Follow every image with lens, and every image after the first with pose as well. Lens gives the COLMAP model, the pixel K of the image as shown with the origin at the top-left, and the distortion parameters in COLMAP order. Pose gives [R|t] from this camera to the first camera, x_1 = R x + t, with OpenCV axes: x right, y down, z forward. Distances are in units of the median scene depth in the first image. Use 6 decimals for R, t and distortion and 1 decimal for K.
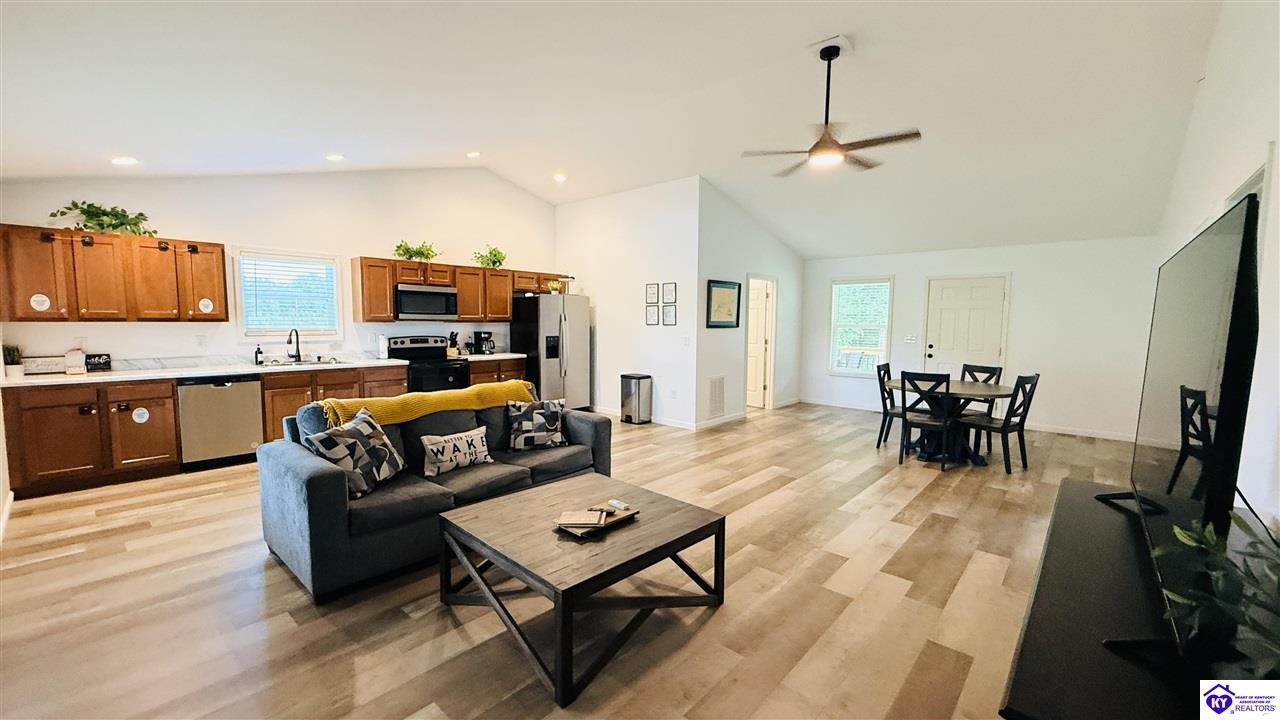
lens RADIAL K [[508.2, 0, 641.4], [0, 508.2, 363.0], [0, 0, 1]] dist [-0.000362, 0.000422]
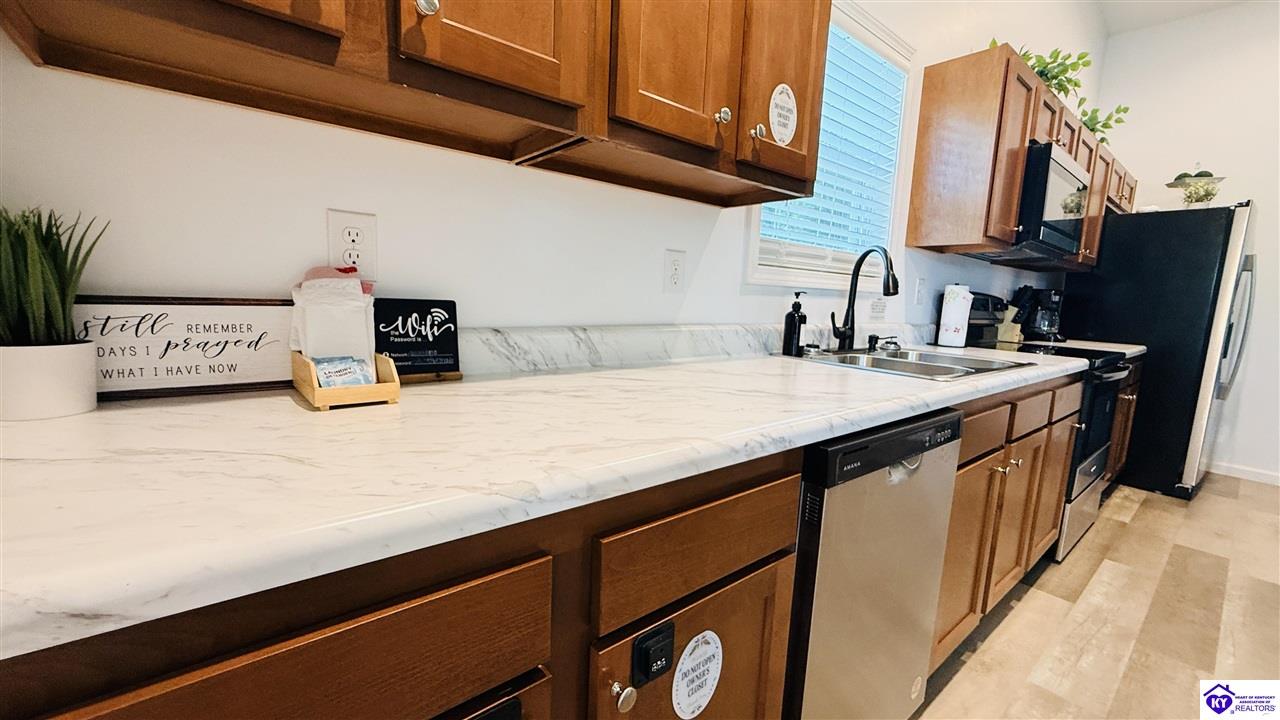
lens RADIAL K [[508.2, 0, 639.8], [0, 508.2, 362.6], [0, 0, 1]] dist [-0.000362, 0.000422]
pose [[0.988032, 0.054895, -0.144148, -0.888913], [-0.047997, 0.997549, 0.050906, -0.005876], [0.146589, -0.043378, 0.988246, 0.755191]]
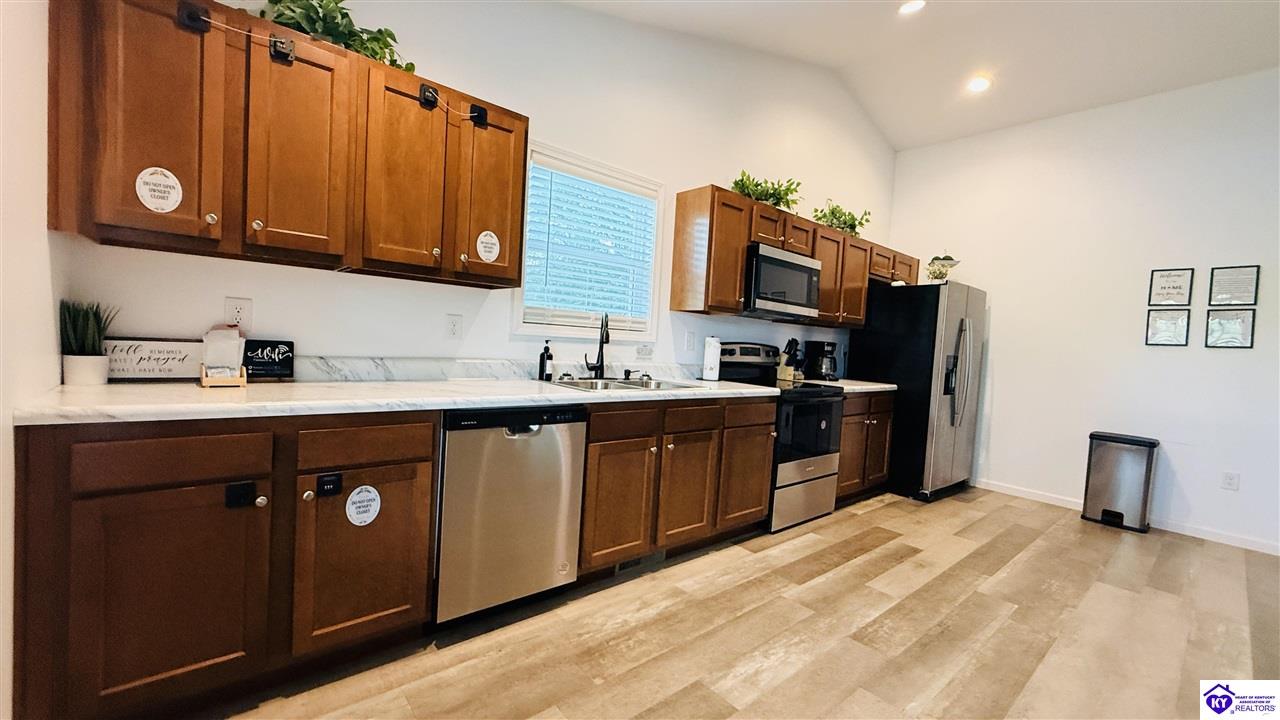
lens RADIAL K [[508.2, 0, 641.2], [0, 508.2, 363.1], [0, 0, 1]] dist [-0.000362, 0.000422]
pose [[0.990343, 0.057573, -0.126116, -0.665152], [-0.062877, 0.997279, -0.038486, -0.001491], [0.123557, 0.046044, 0.991269, 0.580920]]
